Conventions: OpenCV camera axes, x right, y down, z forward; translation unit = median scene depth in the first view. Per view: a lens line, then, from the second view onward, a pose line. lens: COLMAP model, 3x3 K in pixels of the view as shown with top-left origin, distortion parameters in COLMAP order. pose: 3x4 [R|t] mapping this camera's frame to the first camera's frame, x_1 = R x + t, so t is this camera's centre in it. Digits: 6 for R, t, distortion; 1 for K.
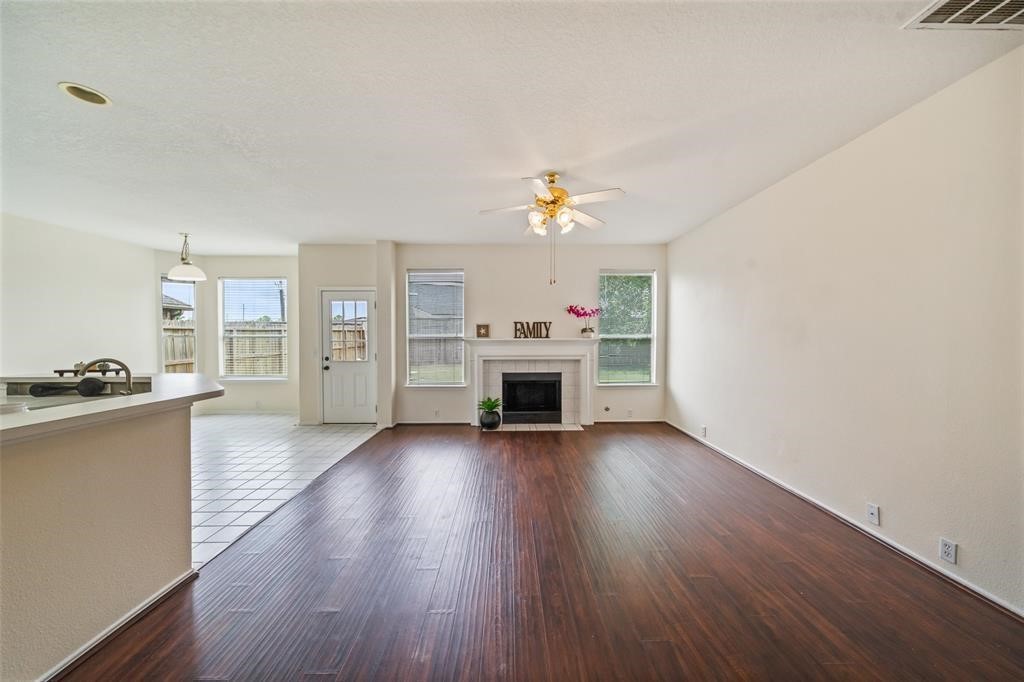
lens RADIAL K [[357.6, 0, 513.7], [0, 357.6, 338.3], [0, 0, 1]] dist [-0.000596, -0.000145]
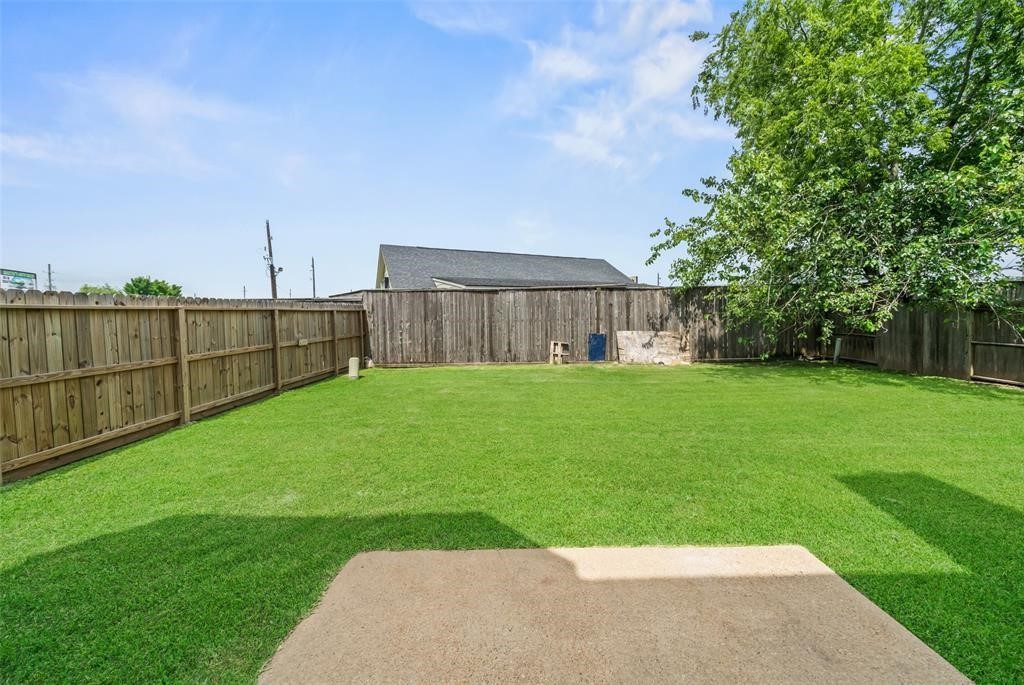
lens RADIAL K [[357.6, 0, 511.6], [0, 357.6, 334.8], [0, 0, 1]] dist [-0.000596, -0.000145]
pose [[0.999352, -0.011918, -0.033967, -0.146762], [0.013344, 0.999026, 0.042063, -0.003259], [0.033432, -0.042489, 0.998537, 0.393422]]
